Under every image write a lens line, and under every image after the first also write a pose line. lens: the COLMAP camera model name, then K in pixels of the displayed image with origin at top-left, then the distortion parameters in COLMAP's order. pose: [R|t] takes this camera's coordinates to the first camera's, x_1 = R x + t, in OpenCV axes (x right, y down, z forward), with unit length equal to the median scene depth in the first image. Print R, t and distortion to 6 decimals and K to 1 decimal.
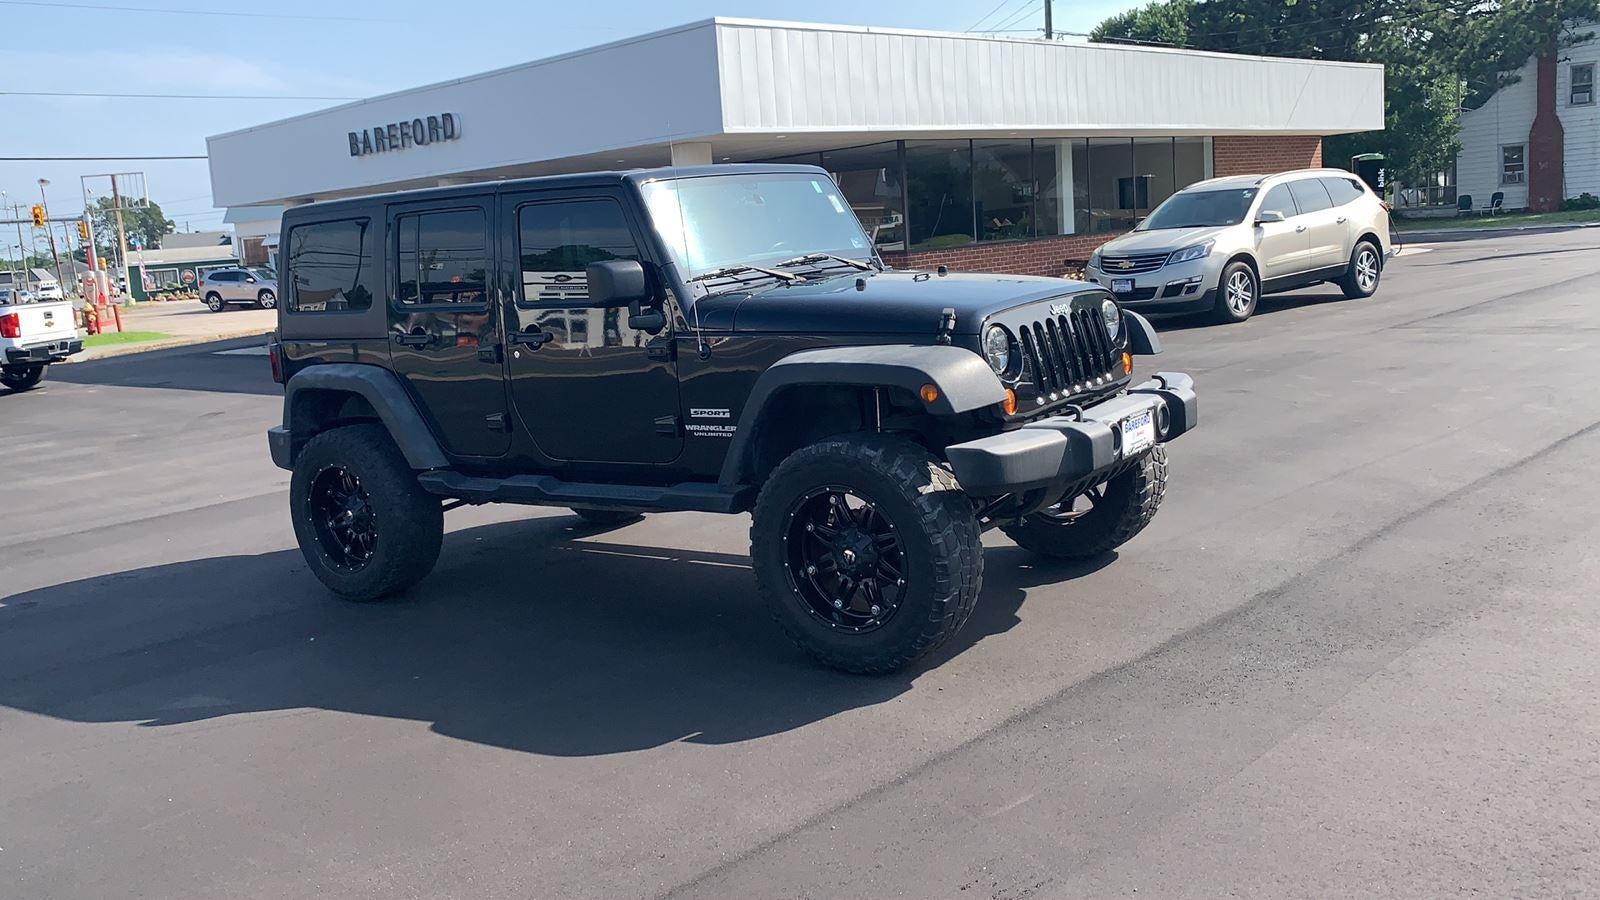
lens RADIAL K [[1386.0, 0, 772.0], [0, 1386.0, 449.1], [0, 0, 1]] dist [0.112555, -0.219981]
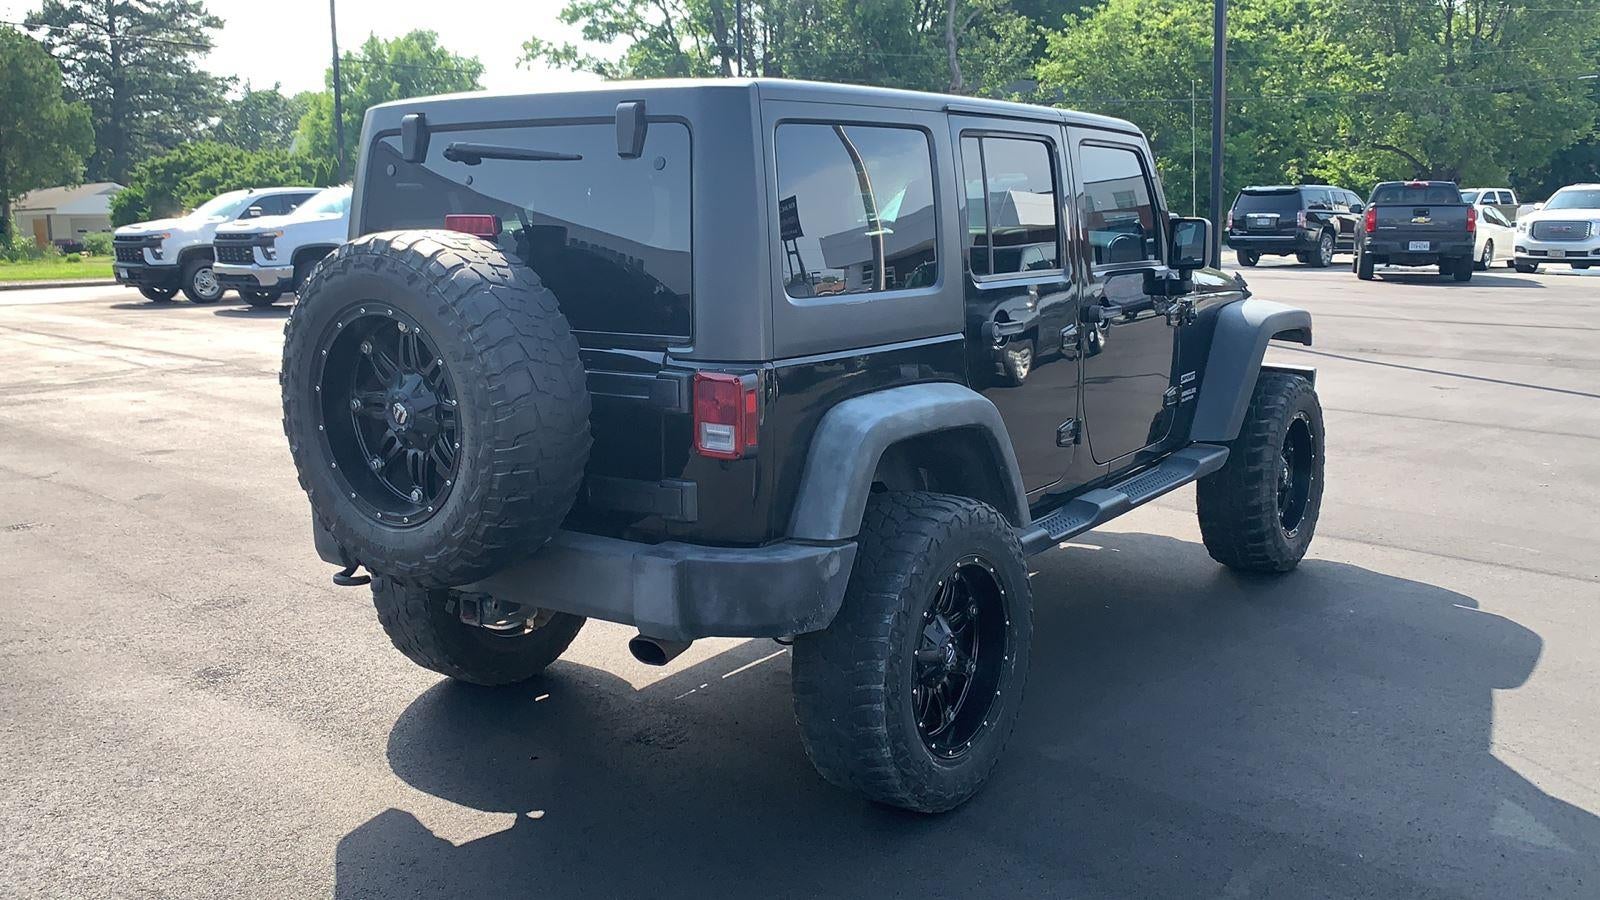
lens RADIAL K [[1410.3, 0, 772.6], [0, 1410.3, 418.4], [0, 0, 1]] dist [0.036095, -0.063655]
pose [[-0.006062, -0.068298, 0.997647, -0.856578], [0.171374, 0.982834, 0.068325, -0.095118], [-0.985187, 0.171384, 0.005746, 1.051414]]
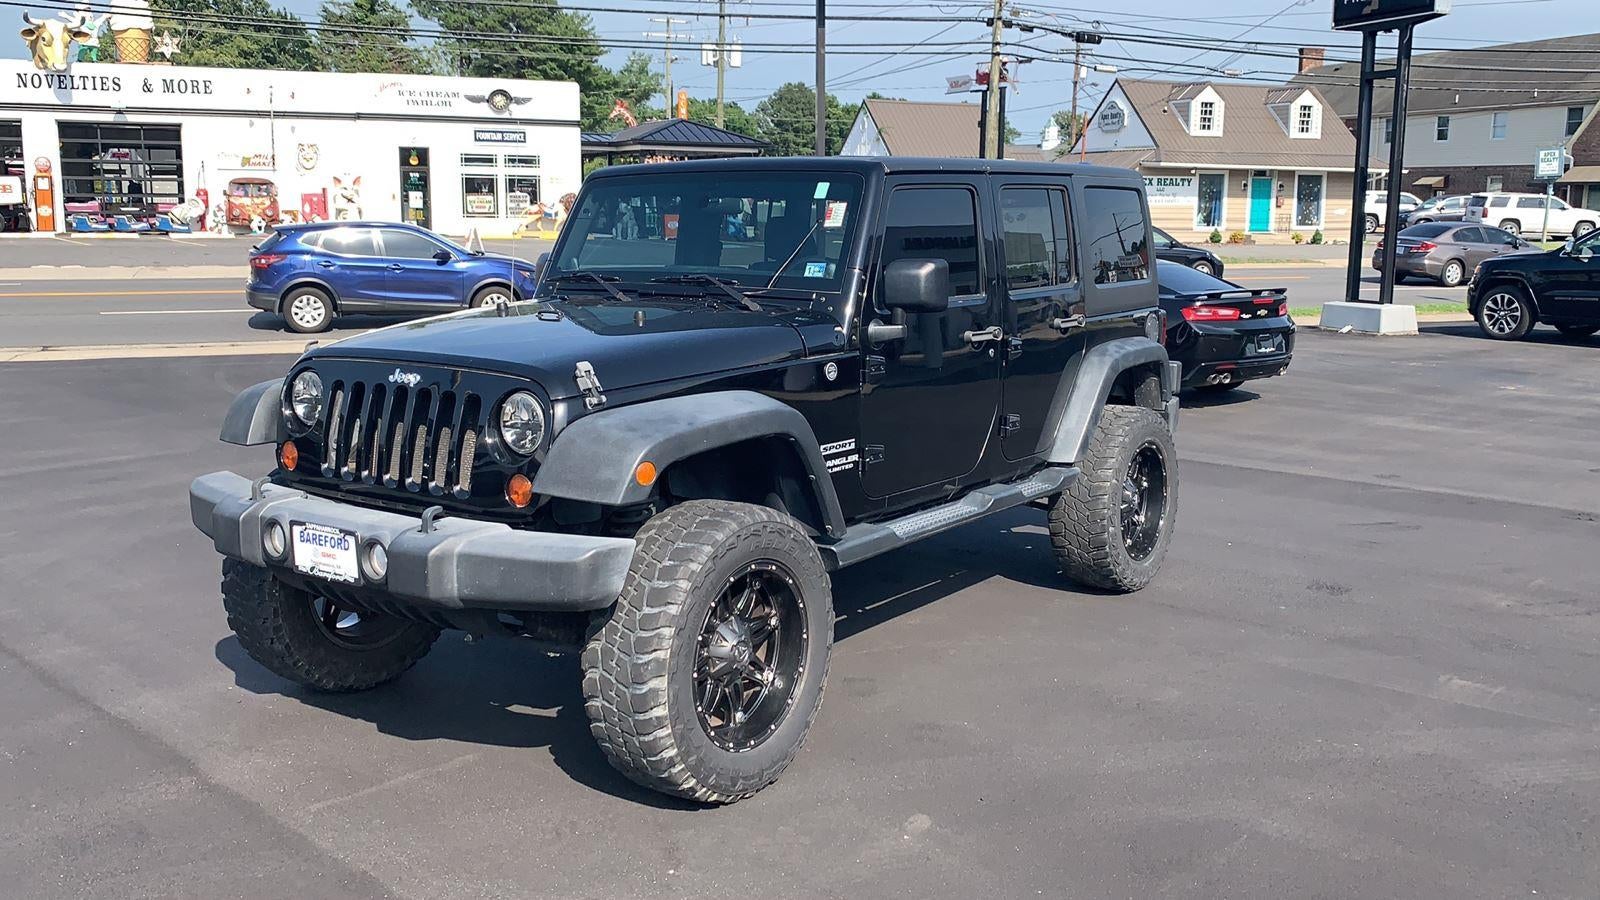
lens RADIAL K [[1410.3, 0, 772.6], [0, 1410.3, 418.4], [0, 0, 1]] dist [0.036095, -0.063655]
pose [[0.021940, 0.225503, -0.973995, 0.775871], [-0.163292, 0.961956, 0.219037, -0.225136], [0.986334, 0.154240, 0.057928, 0.919523]]
